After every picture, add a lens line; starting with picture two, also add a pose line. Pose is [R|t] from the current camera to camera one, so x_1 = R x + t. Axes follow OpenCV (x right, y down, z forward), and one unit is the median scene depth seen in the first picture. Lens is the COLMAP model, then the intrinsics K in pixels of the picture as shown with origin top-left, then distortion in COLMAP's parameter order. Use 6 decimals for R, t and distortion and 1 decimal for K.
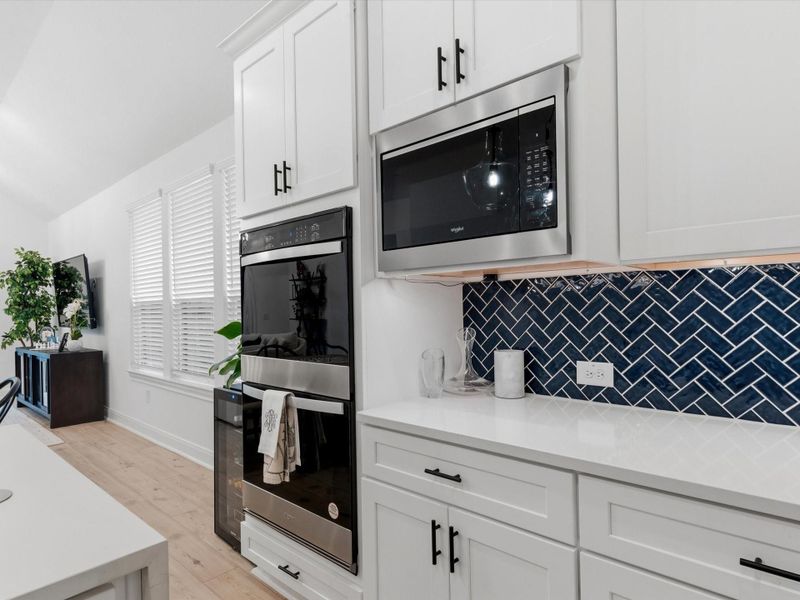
lens RADIAL K [[466.4, 0, 395.1], [0, 466.4, 307.4], [0, 0, 1]] dist [0.005167, -0.002628]
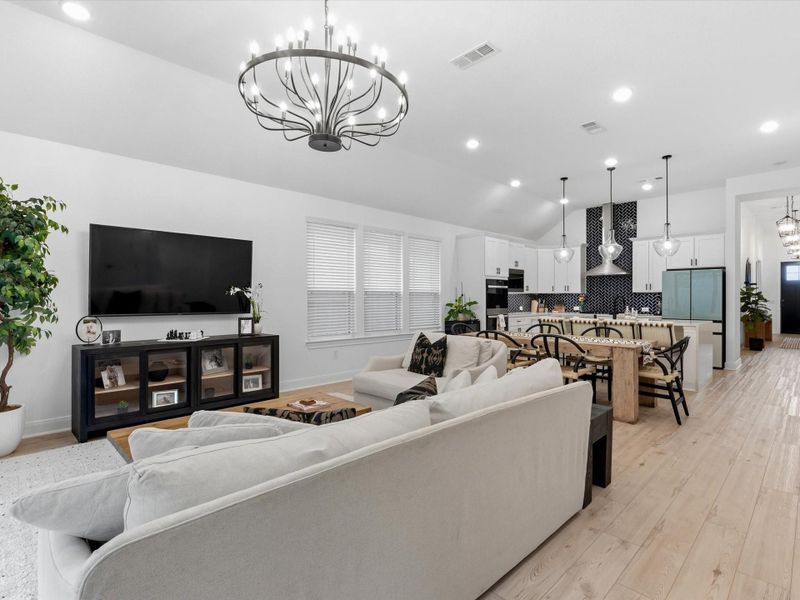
lens RADIAL K [[411.0, 0, 403.5], [0, 411.0, 299.0], [0, 0, 1]] dist [0.023423, -0.009746]
pose [[0.021027, 0.014391, 0.999675, -5.033660], [-0.002642, 0.999894, -0.014338, 0.085617], [-0.999775, -0.002340, 0.021062, 2.118455]]
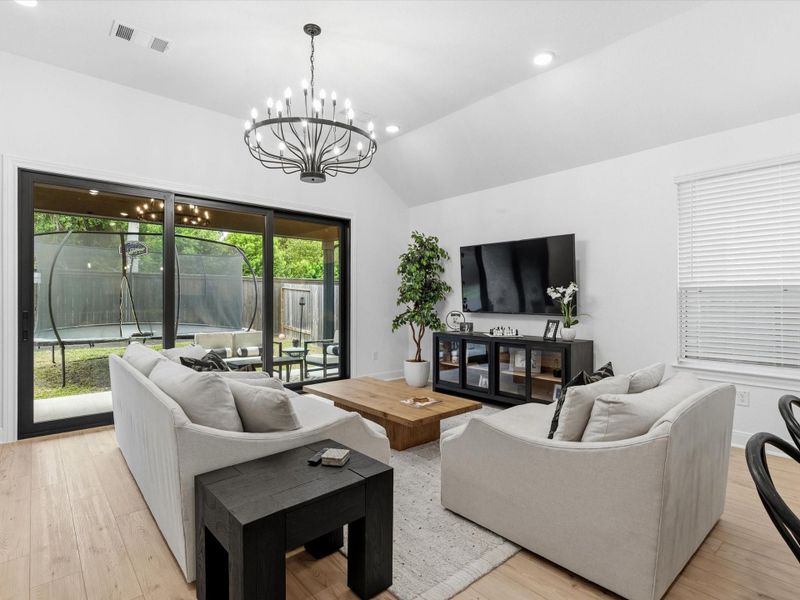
lens RADIAL K [[411.0, 0, 386.3], [0, 411.0, 298.6], [0, 0, 1]] dist [0.023423, -0.009746]
pose [[0.994360, 0.019201, -0.104300, -2.971419], [-0.018473, 0.999798, 0.007942, 0.036731], [0.104432, -0.005970, 0.994514, 0.511697]]
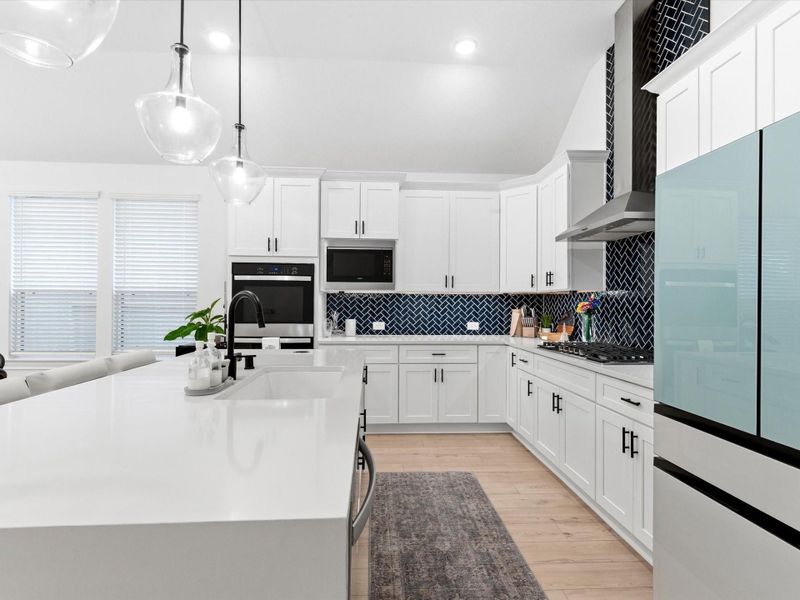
lens RADIAL K [[411.0, 0, 397.1], [0, 411.0, 301.1], [0, 0, 1]] dist [0.023423, -0.009746]
pose [[0.684114, 0.027639, 0.728851, -1.442176], [-0.021488, 0.999612, -0.017737, 0.025373], [-0.729058, -0.003528, 0.684442, -0.919221]]
